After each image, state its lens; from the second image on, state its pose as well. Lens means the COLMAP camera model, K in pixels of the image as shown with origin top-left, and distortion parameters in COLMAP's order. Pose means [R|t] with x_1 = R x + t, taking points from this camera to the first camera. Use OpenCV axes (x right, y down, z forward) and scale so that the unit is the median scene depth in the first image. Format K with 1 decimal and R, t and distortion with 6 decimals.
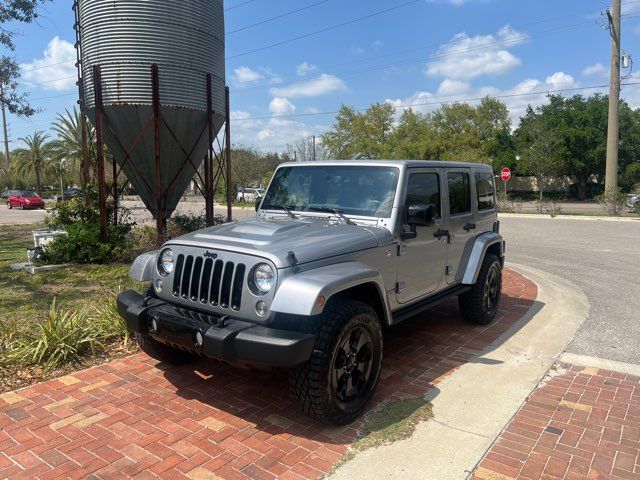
lens RADIAL K [[477.8, 0, 313.8], [0, 477.8, 239.4], [0, 0, 1]] dist [0.041943, -0.049844]
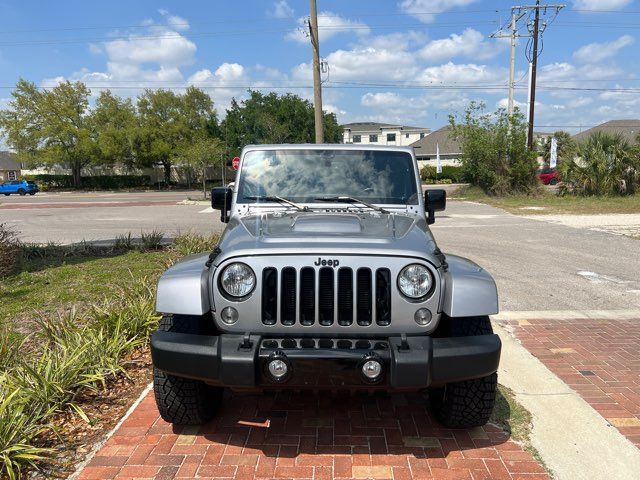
lens RADIAL K [[477.8, 0, 324.6], [0, 477.8, 244.8], [0, 0, 1]] dist [0.041943, -0.049844]
pose [[0.810870, -0.096271, 0.577253, -0.495297], [0.077490, 0.995354, 0.057150, -0.030289], [-0.580073, -0.001610, 0.814563, 0.283886]]
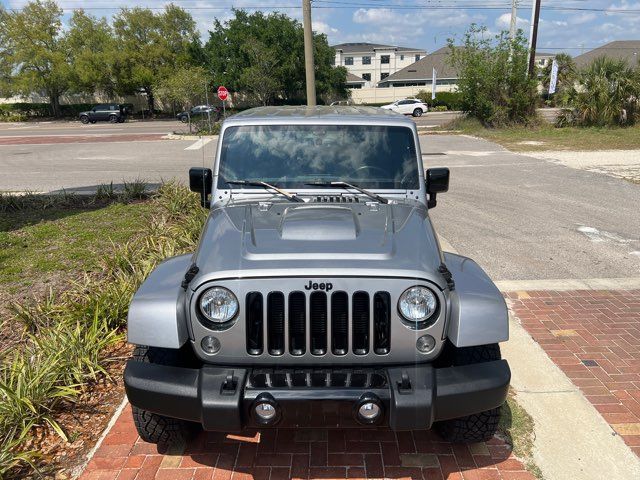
lens RADIAL K [[477.8, 0, 323.9], [0, 477.8, 249.0], [0, 0, 1]] dist [0.041943, -0.049844]
pose [[0.800850, -0.192669, 0.567026, -0.438980], [0.083890, 0.973590, 0.212332, -0.121913], [-0.592960, -0.122478, 0.795862, 0.348227]]
